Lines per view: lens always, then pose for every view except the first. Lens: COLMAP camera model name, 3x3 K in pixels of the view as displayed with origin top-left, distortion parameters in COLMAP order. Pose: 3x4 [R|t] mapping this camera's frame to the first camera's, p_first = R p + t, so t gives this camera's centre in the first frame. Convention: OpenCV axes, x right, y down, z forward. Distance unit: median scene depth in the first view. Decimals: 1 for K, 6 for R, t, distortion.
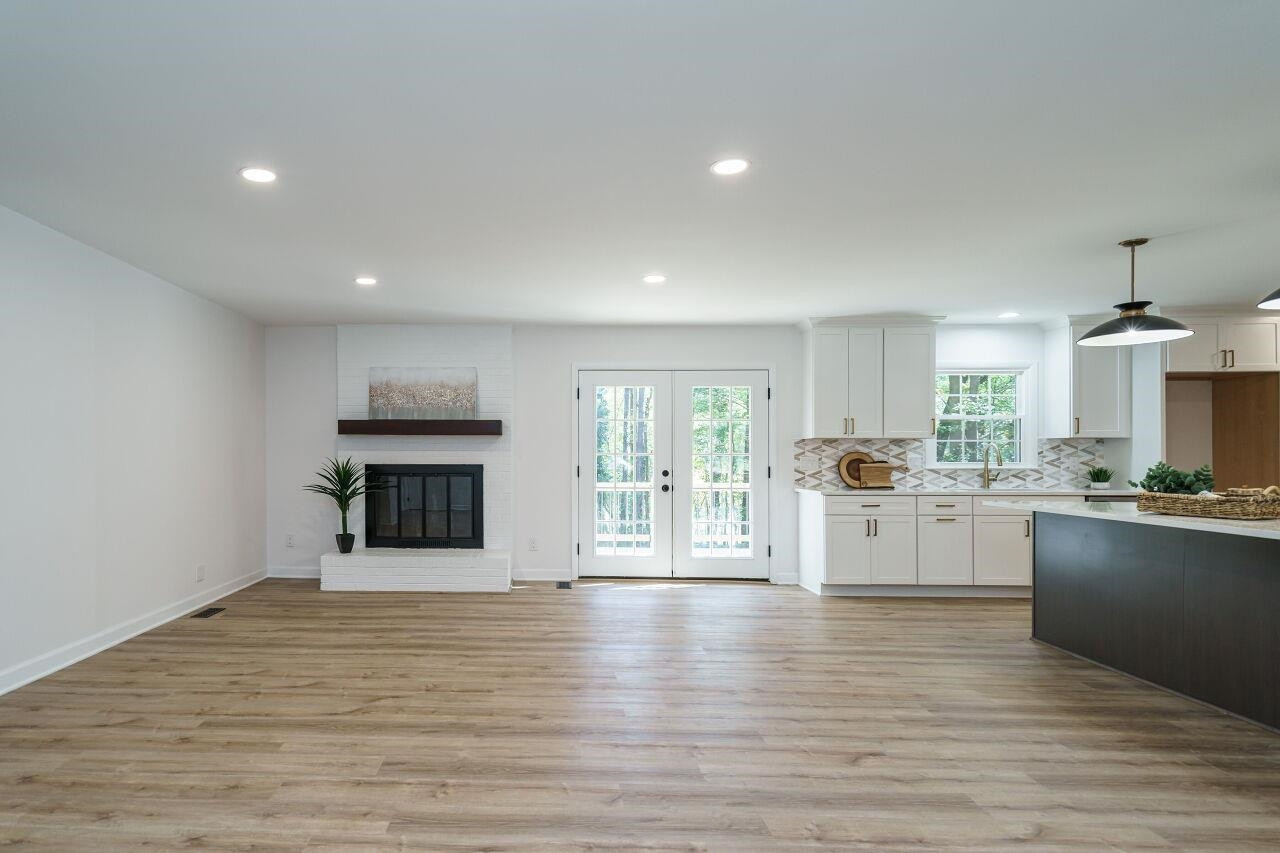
lens RADIAL K [[667.4, 0, 527.7], [0, 667.4, 453.1], [0, 0, 1]] dist [0.000093, 0.001562]
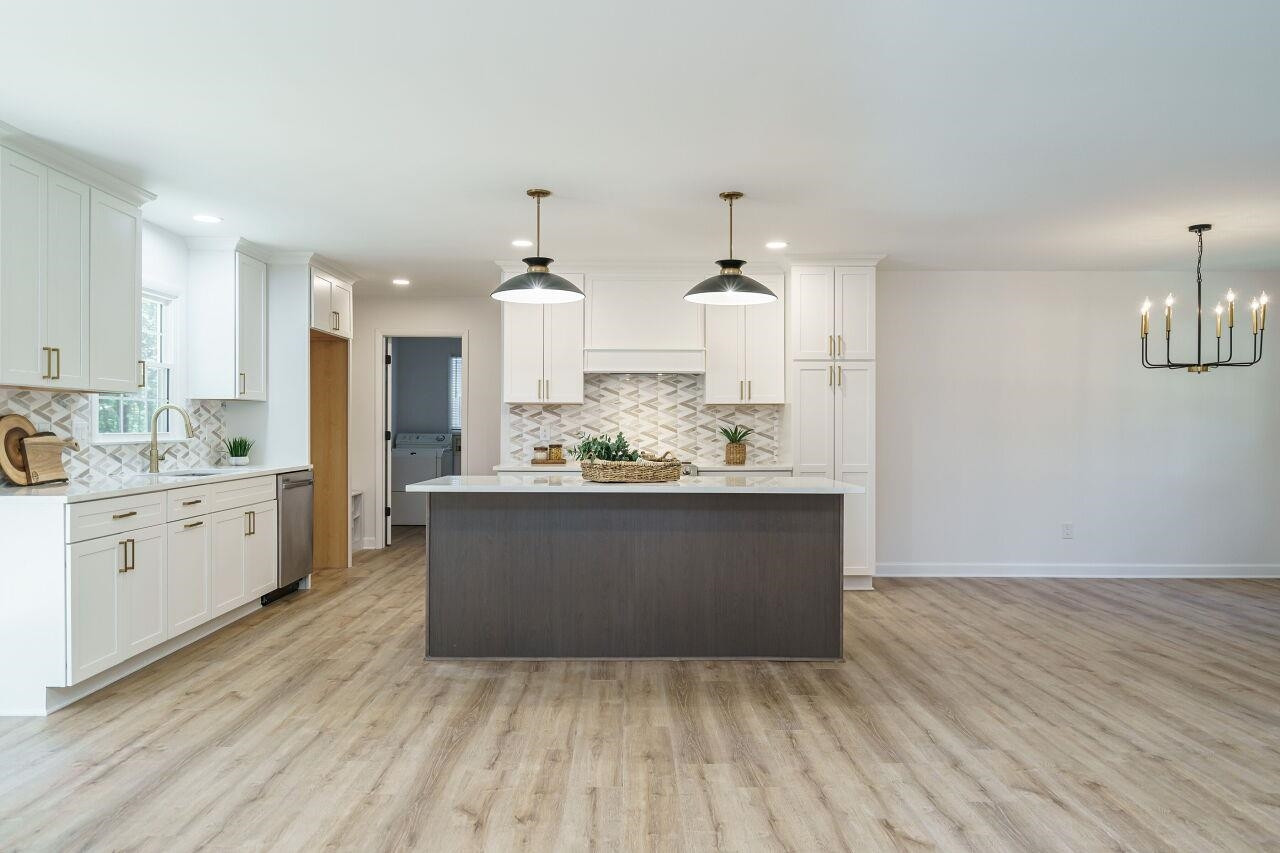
lens RADIAL K [[881.8, 0, 615.4], [0, 881.8, 422.9], [0, 0, 1]] dist [0.007959, 0.000488]
pose [[-0.034783, 0.001093, 0.999394, -0.196819], [-0.006819, 0.999976, -0.001331, 0.002462], [-0.999372, -0.006861, -0.034775, 0.581745]]
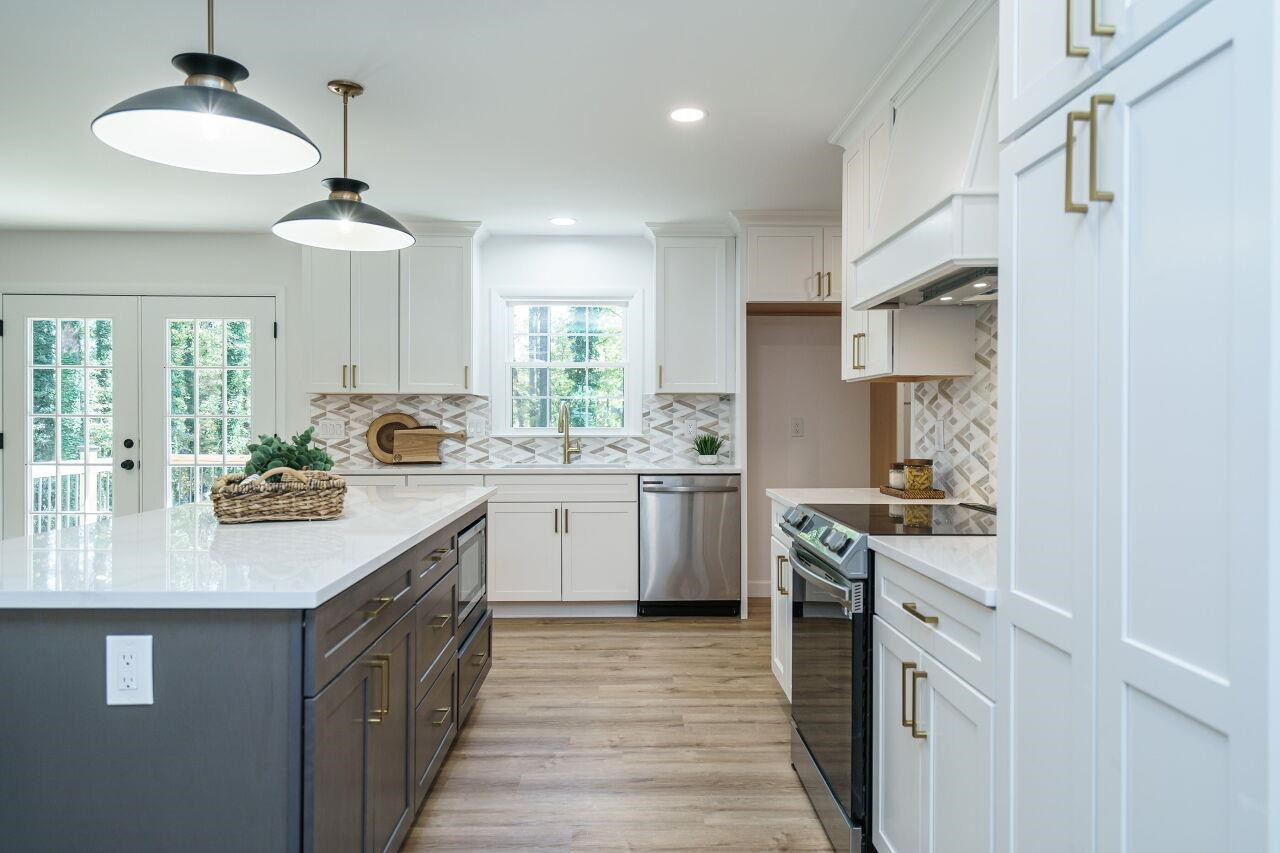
lens RADIAL K [[811.0, 0, 634.2], [0, 811.0, 422.8], [0, 0, 1]] dist [0.005875, 0.000728]
pose [[0.997504, -0.000802, 0.070603, 0.701987], [0.000220, 0.999966, 0.008256, 0.001666], [-0.070608, -0.008220, 0.997470, 0.123309]]
